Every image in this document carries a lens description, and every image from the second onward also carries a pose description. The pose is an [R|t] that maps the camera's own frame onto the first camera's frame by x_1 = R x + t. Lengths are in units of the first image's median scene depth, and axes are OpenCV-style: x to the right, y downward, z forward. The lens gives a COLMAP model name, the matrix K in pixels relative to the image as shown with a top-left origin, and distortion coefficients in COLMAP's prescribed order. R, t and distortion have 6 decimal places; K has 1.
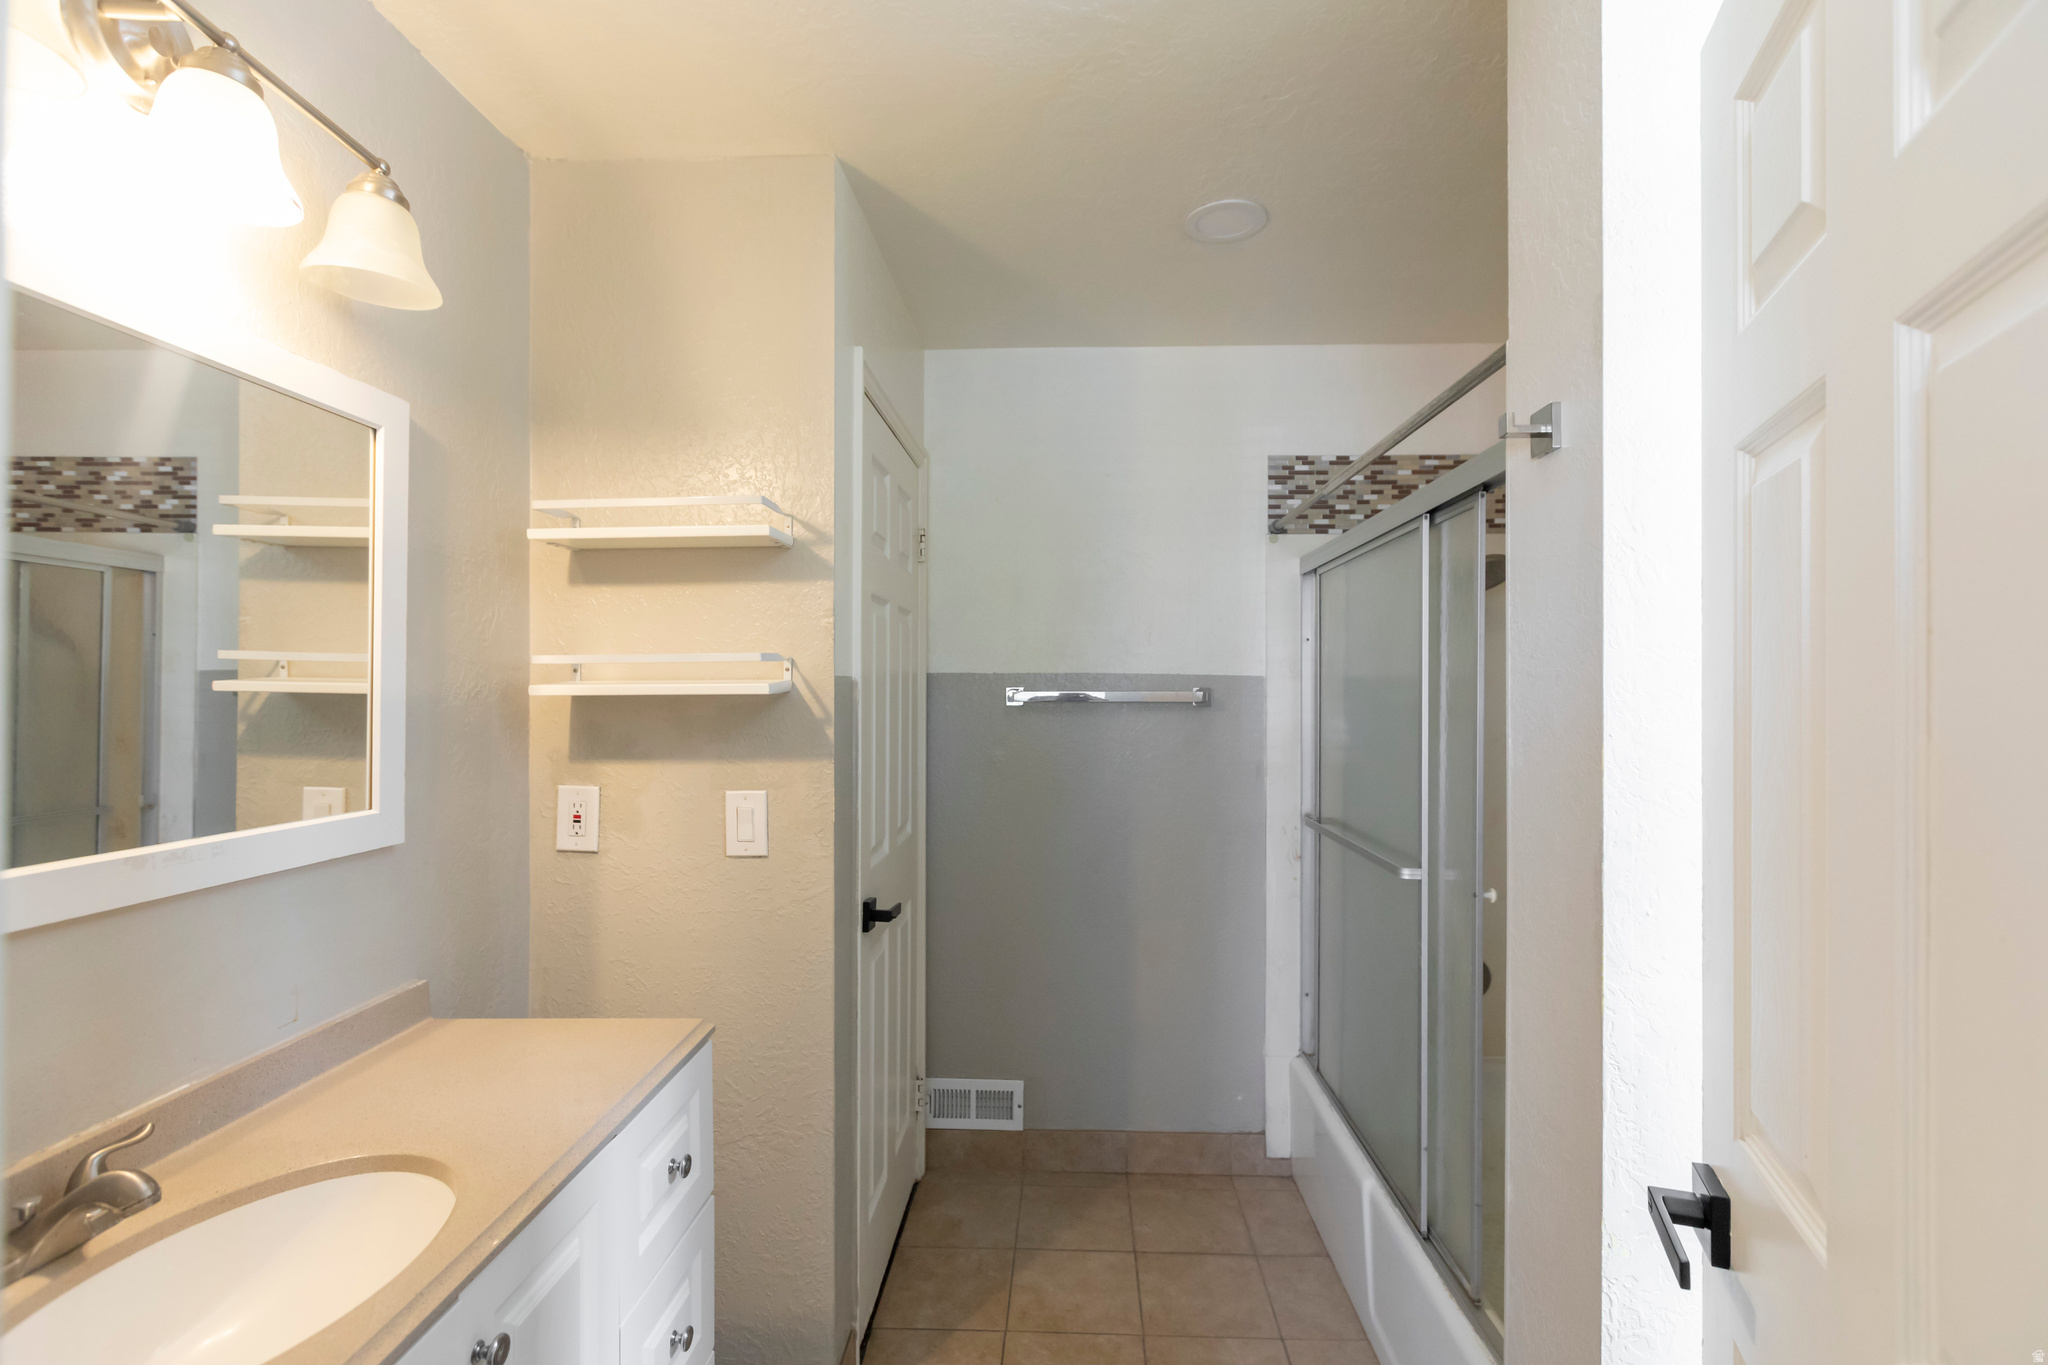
lens RADIAL K [[937.5, 0, 1026.4], [0, 937.5, 689.1], [0, 0, 1]] dist [0.001080, -0.000548]
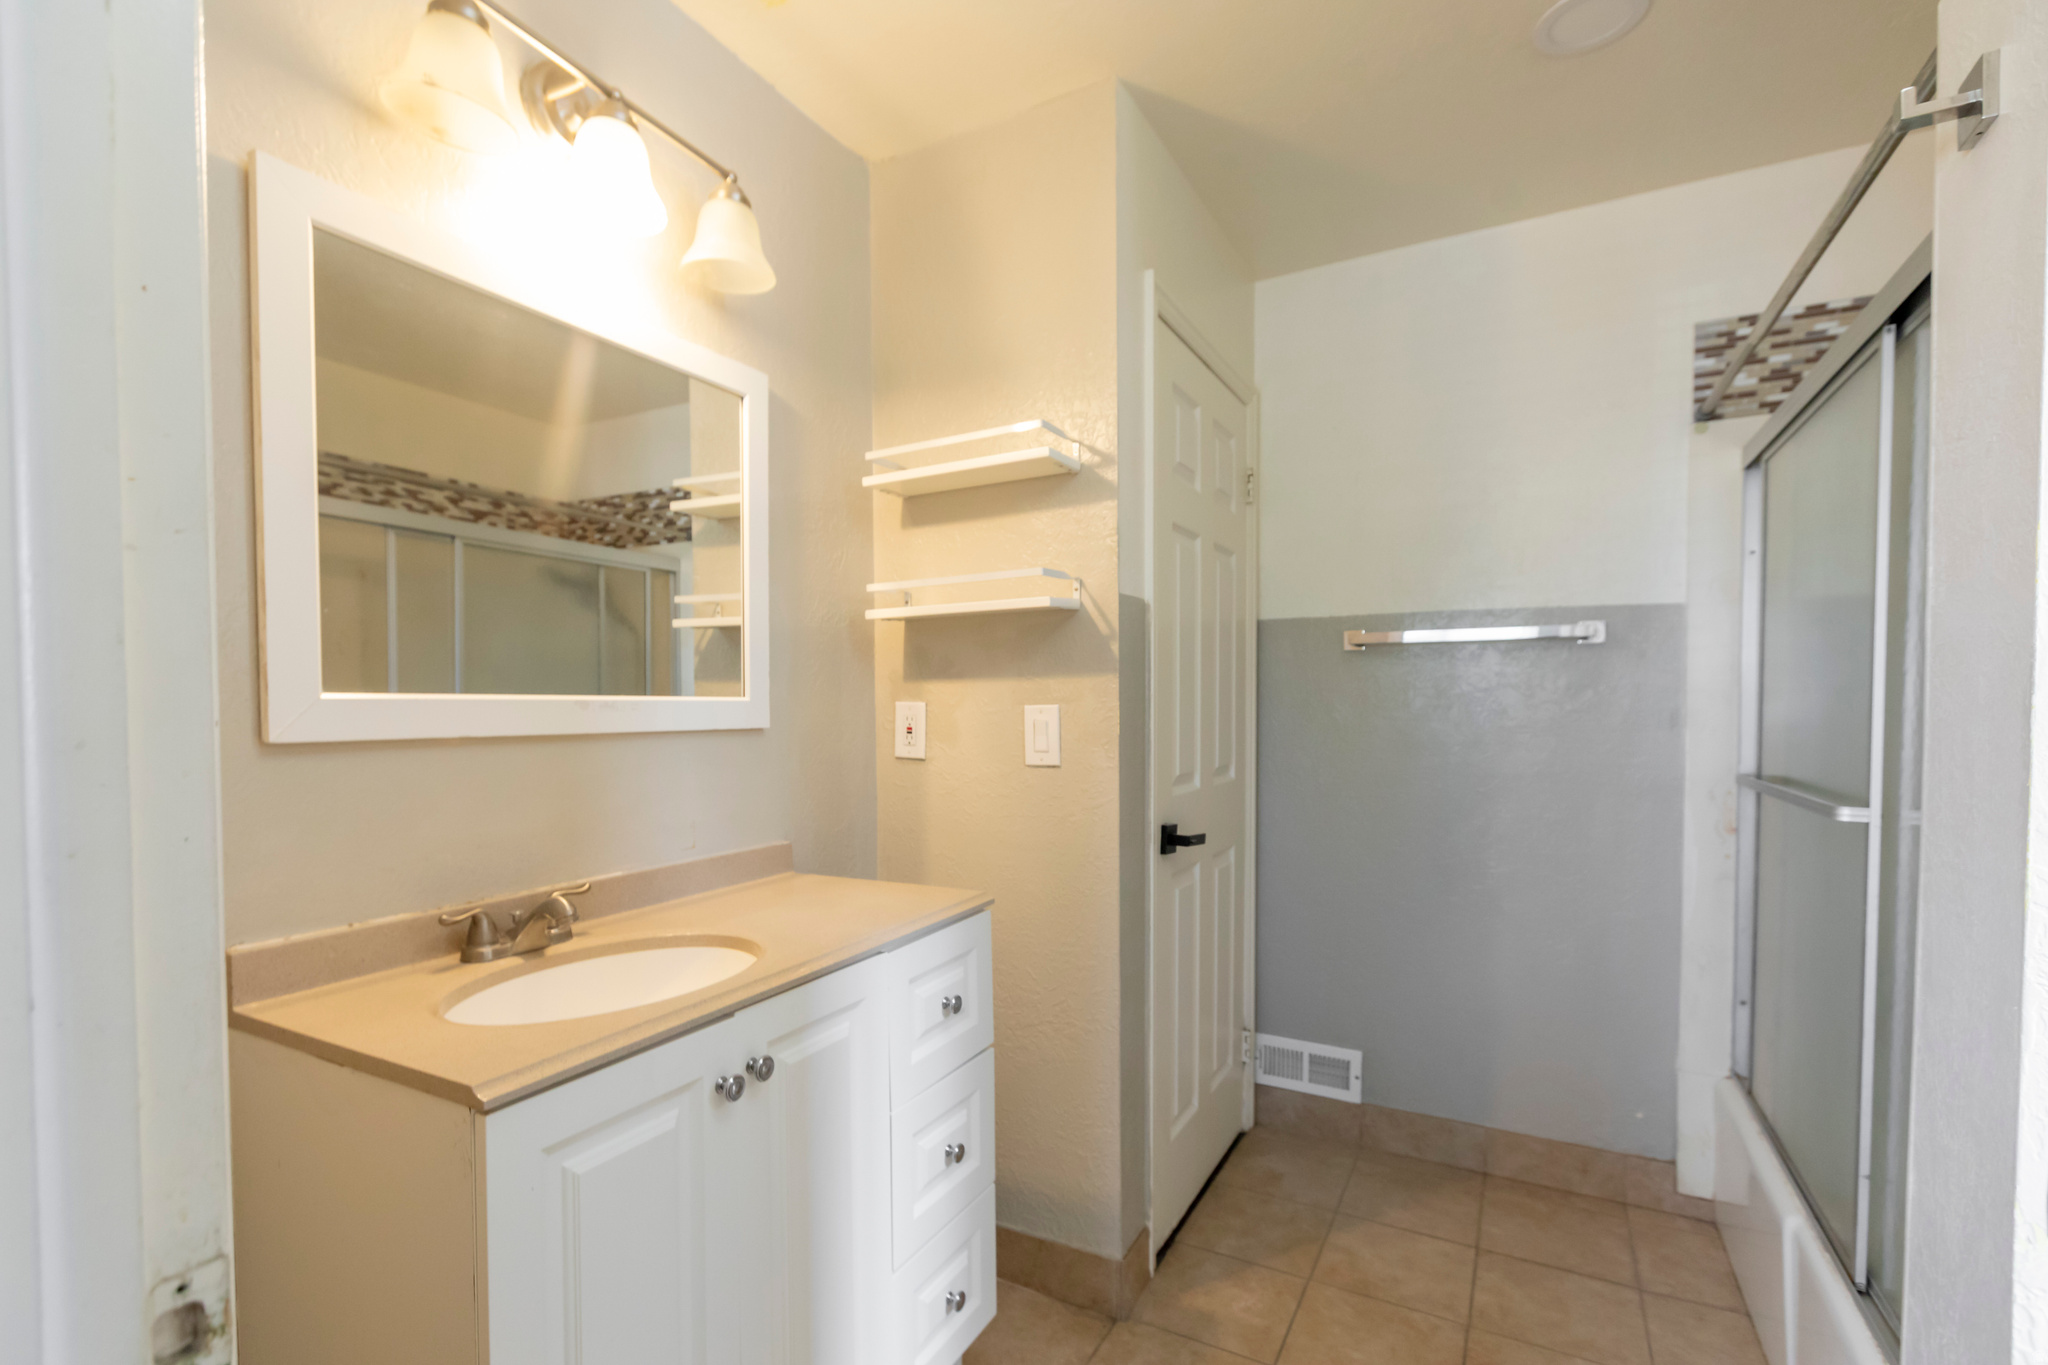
lens RADIAL K [[929.6, 0, 985.1], [0, 929.6, 735.7], [0, 0, 1]] dist [-0.000995, 0.000130]
pose [[0.886271, 0.010934, -0.463038, 0.116410], [0.005058, 0.999433, 0.033281, 0.089126], [0.463140, -0.031838, 0.885713, 0.015253]]
